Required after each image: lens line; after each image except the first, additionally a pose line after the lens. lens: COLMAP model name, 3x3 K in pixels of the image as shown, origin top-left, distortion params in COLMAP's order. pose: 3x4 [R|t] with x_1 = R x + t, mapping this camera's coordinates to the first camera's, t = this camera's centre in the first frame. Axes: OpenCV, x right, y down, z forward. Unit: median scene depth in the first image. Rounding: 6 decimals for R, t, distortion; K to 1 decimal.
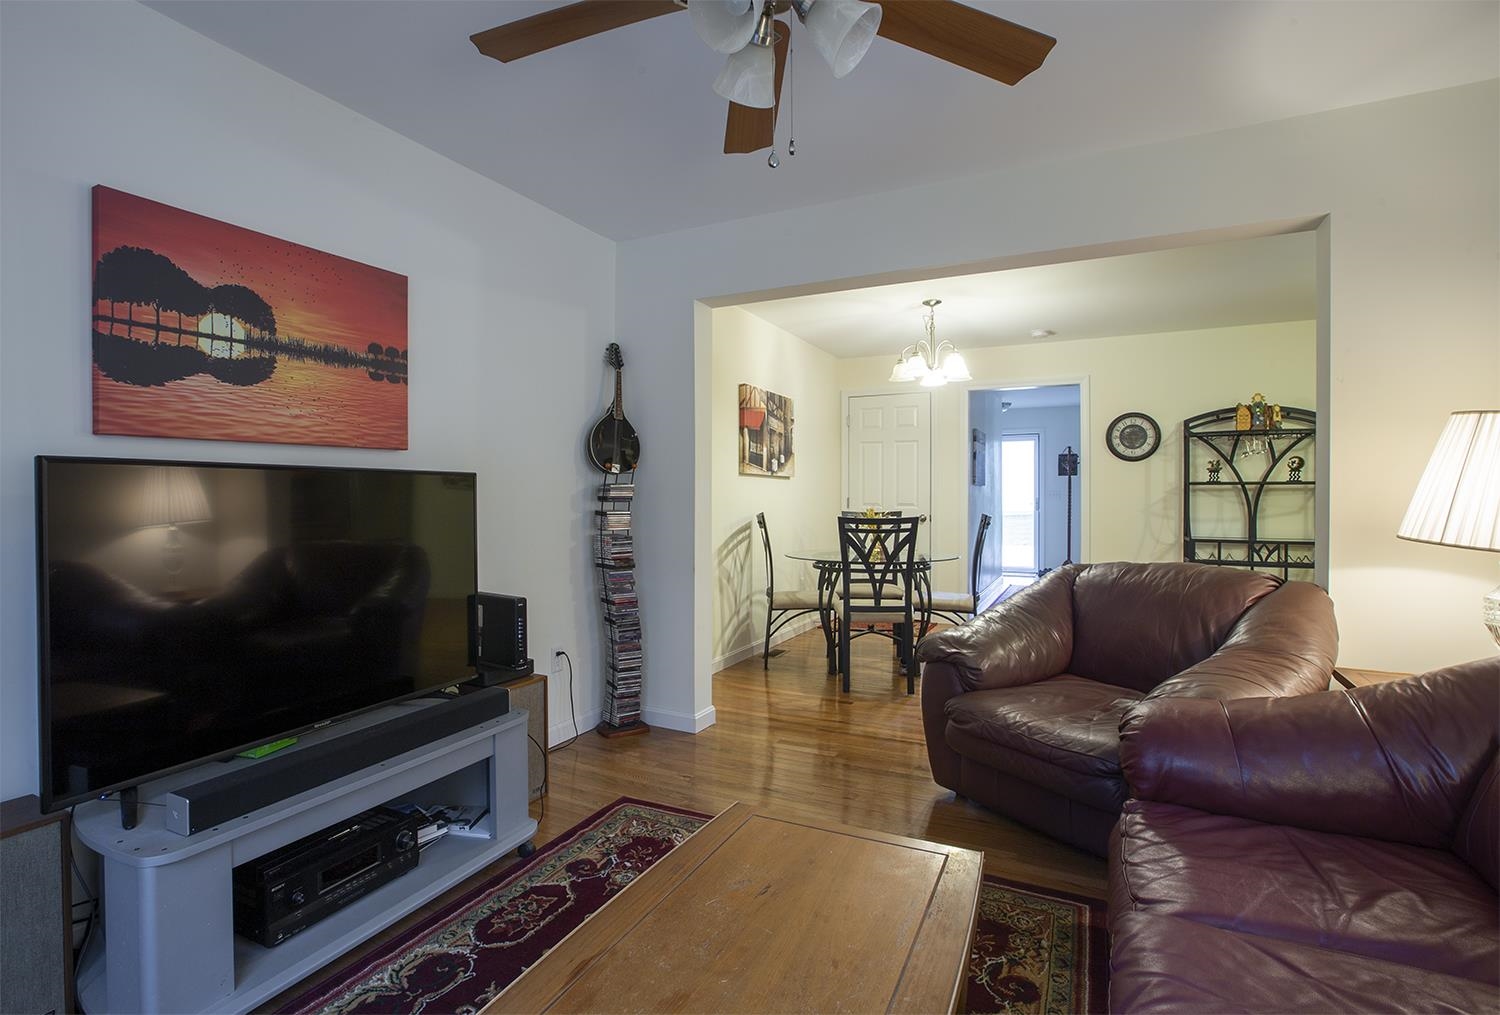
lens RADIAL K [[716.7, 0, 740.8], [0, 716.7, 495.4], [0, 0, 1]] dist [-0.048851, 0.014091]
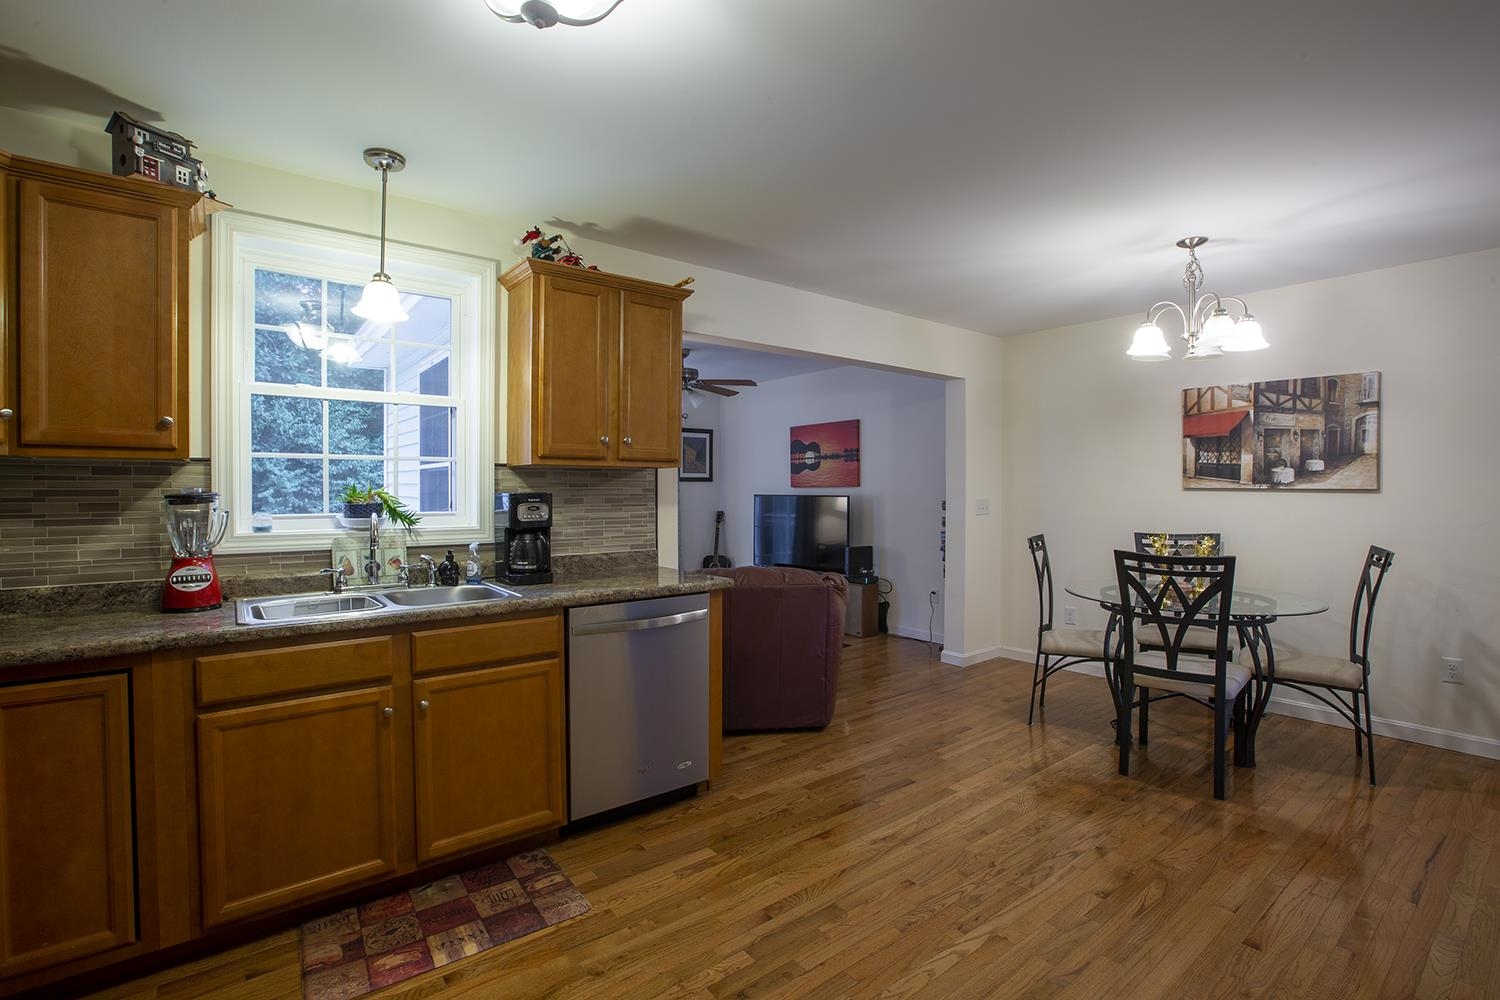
lens RADIAL K [[716.7, 0, 774.0], [0, 716.7, 486.8], [0, 0, 1]] dist [-0.048851, 0.014091]
pose [[-0.394528, 0.008886, -0.918841, 2.071912], [0.004302, 0.999960, 0.007823, -0.083922], [0.918874, -0.000867, -0.394550, 1.754234]]
